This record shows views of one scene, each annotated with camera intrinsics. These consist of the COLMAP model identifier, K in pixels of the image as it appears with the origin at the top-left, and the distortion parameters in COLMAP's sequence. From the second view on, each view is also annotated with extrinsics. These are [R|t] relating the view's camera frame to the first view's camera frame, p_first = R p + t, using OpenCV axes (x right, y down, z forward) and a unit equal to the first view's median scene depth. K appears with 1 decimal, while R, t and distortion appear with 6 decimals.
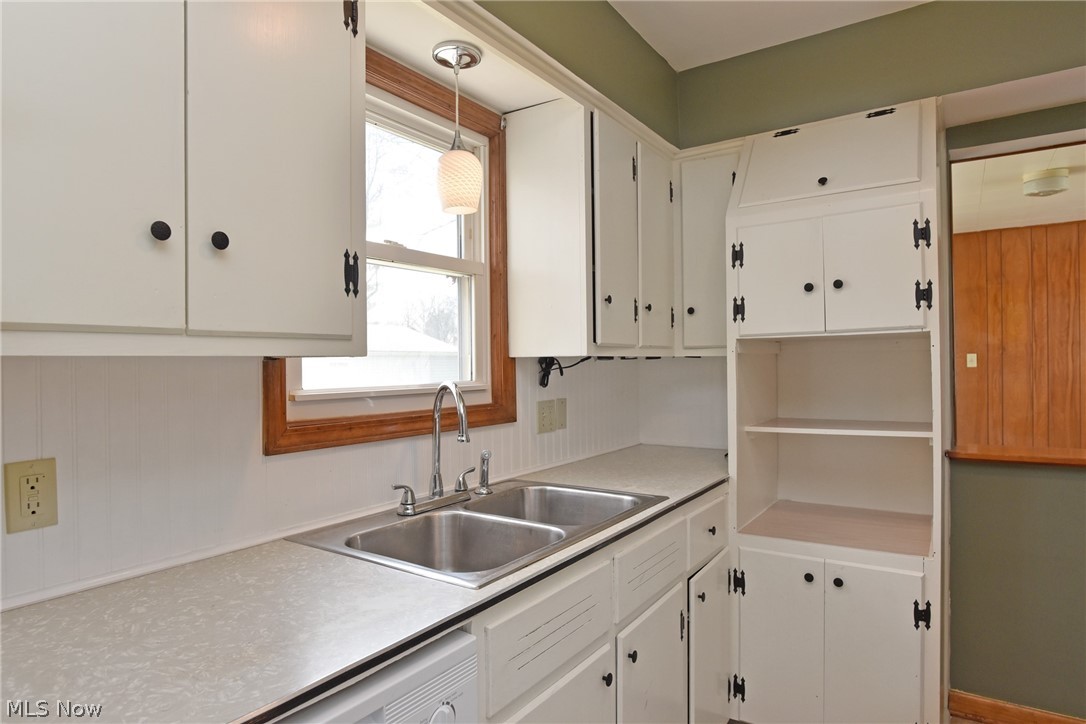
lens RADIAL K [[625.3, 0, 541.9], [0, 625.3, 367.3], [0, 0, 1]] dist [-0.037669, 0.013018]
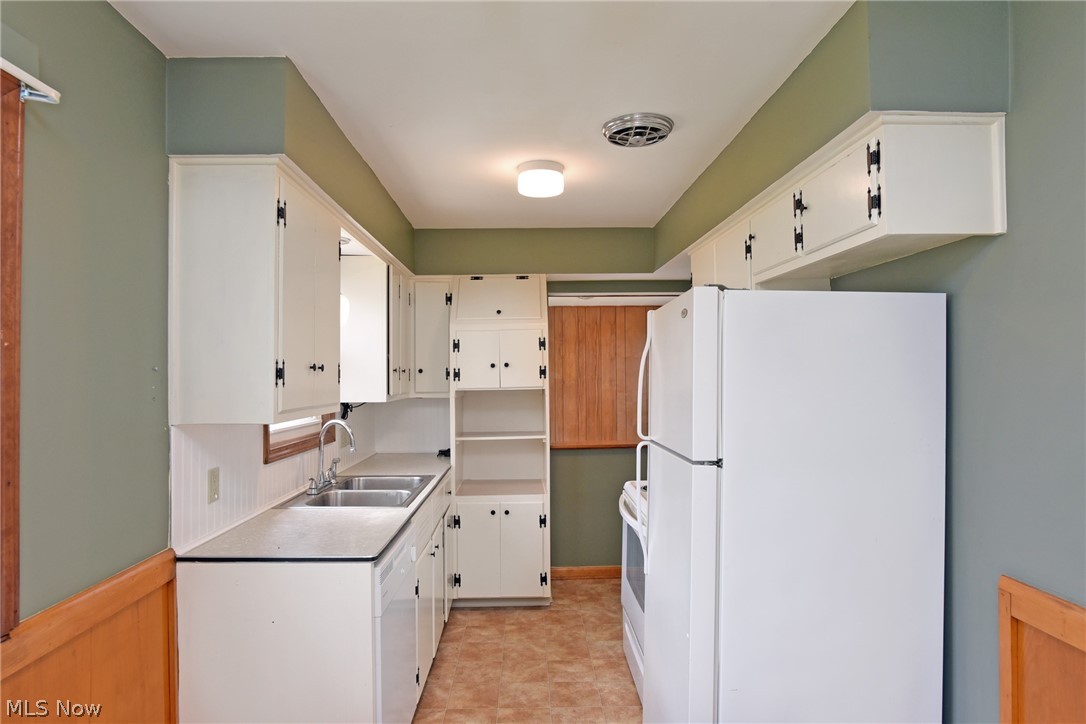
lens RADIAL K [[625.3, 0, 541.5], [0, 625.3, 366.7], [0, 0, 1]] dist [-0.037669, 0.013018]
pose [[0.812236, 0.014812, 0.583140, -0.258215], [0.000918, 0.999644, -0.026670, -0.030227], [-0.583328, 0.022198, 0.811933, -0.302890]]
